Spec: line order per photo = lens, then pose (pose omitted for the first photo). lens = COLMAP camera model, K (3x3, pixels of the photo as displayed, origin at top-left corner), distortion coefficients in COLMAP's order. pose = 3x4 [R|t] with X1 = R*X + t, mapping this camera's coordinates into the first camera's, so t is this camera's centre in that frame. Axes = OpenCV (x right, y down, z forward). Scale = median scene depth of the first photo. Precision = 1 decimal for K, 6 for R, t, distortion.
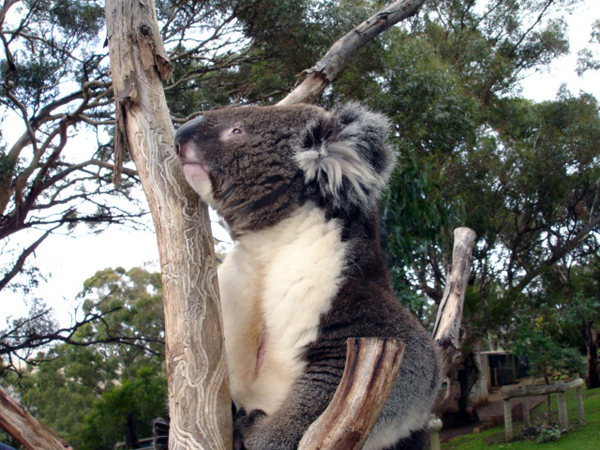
lens RADIAL K [[654.5, 0, 300.0], [0, 654.5, 225.0], [0, 0, 1]] dist [0.015858, -0.253146]
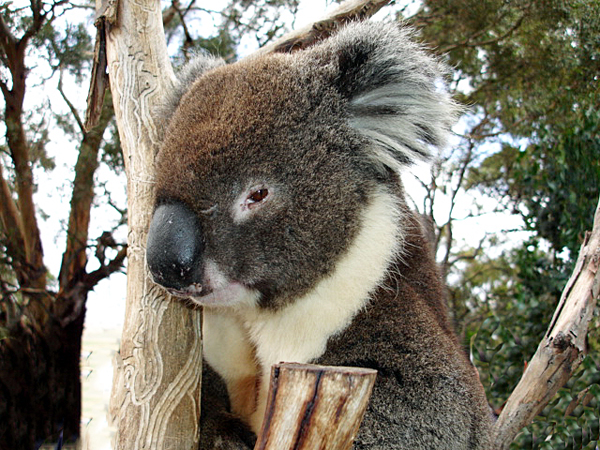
lens RADIAL K [[654.5, 0, 300.0], [0, 654.5, 225.0], [0, 0, 1]] dist [0.015858, -0.253146]
pose [[0.963655, -0.005920, -0.267086, 0.161365], [0.019291, 0.998687, 0.047465, 0.017884], [0.266454, -0.050892, 0.962503, 0.304641]]
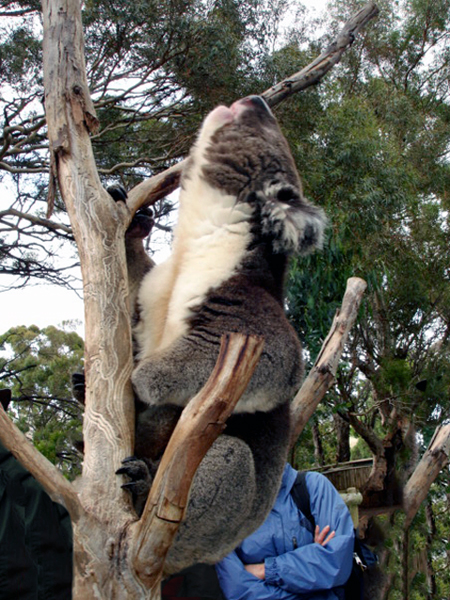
lens RADIAL K [[690.4, 0, 225.0], [0, 690.4, 300.0], [0, 0, 1]] dist [-0.000972, -0.013417]
pose [[0.999048, 0.043538, -0.002603, 0.052144], [-0.043491, 0.998927, 0.015909, 0.051520], [0.003292, -0.015781, 0.999870, -0.264634]]
